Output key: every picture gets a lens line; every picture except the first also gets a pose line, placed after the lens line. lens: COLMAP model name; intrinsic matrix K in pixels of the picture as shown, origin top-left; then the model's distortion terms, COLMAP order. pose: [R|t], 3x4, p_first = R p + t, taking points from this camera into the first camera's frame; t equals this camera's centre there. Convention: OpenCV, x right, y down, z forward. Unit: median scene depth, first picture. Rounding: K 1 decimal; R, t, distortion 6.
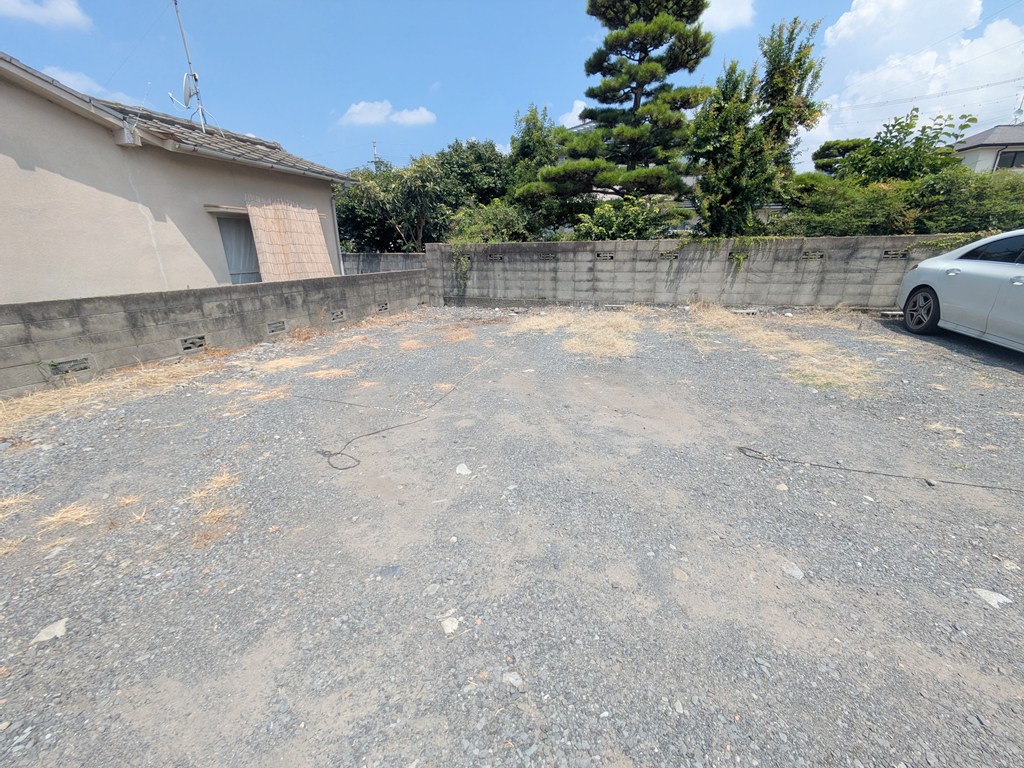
lens RADIAL K [[407.7, 0, 512.0], [0, 407.7, 384.0], [0, 0, 1]] dist [-0.002926, 0.003391]
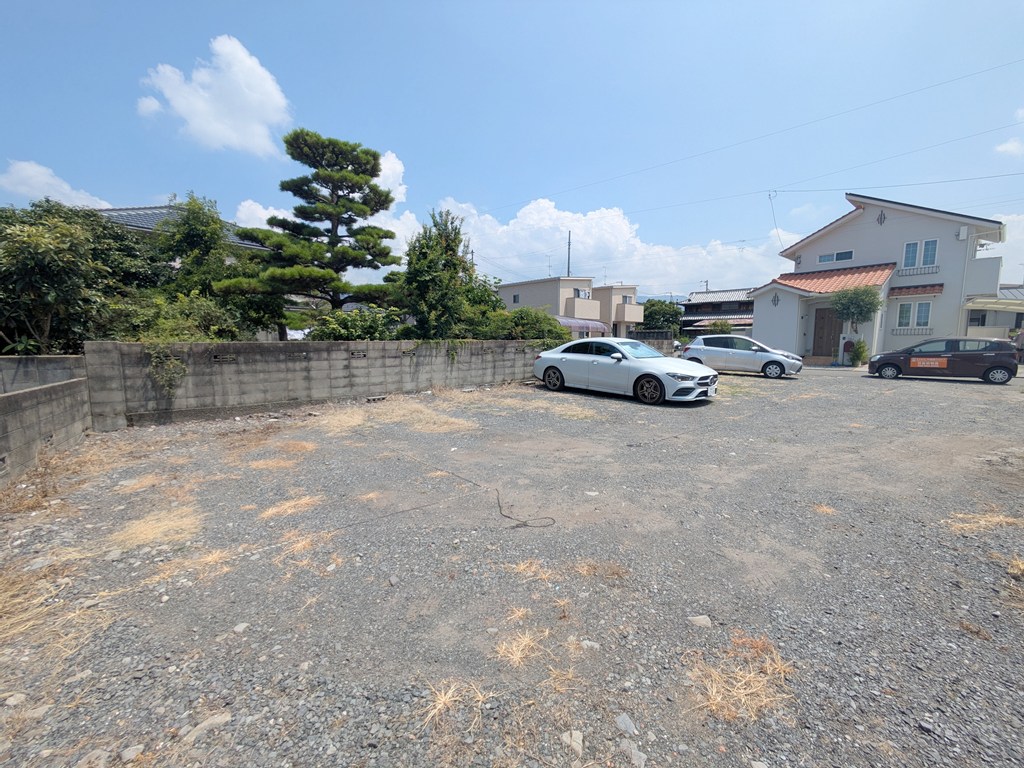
lens RADIAL K [[407.7, 0, 512.0], [0, 407.7, 384.0], [0, 0, 1]] dist [-0.002926, 0.003391]
pose [[0.537576, -0.080642, 0.839350, -0.488662], [0.265026, 0.961130, -0.077398, -0.044945], [-0.800483, 0.264057, 0.538053, 0.105068]]
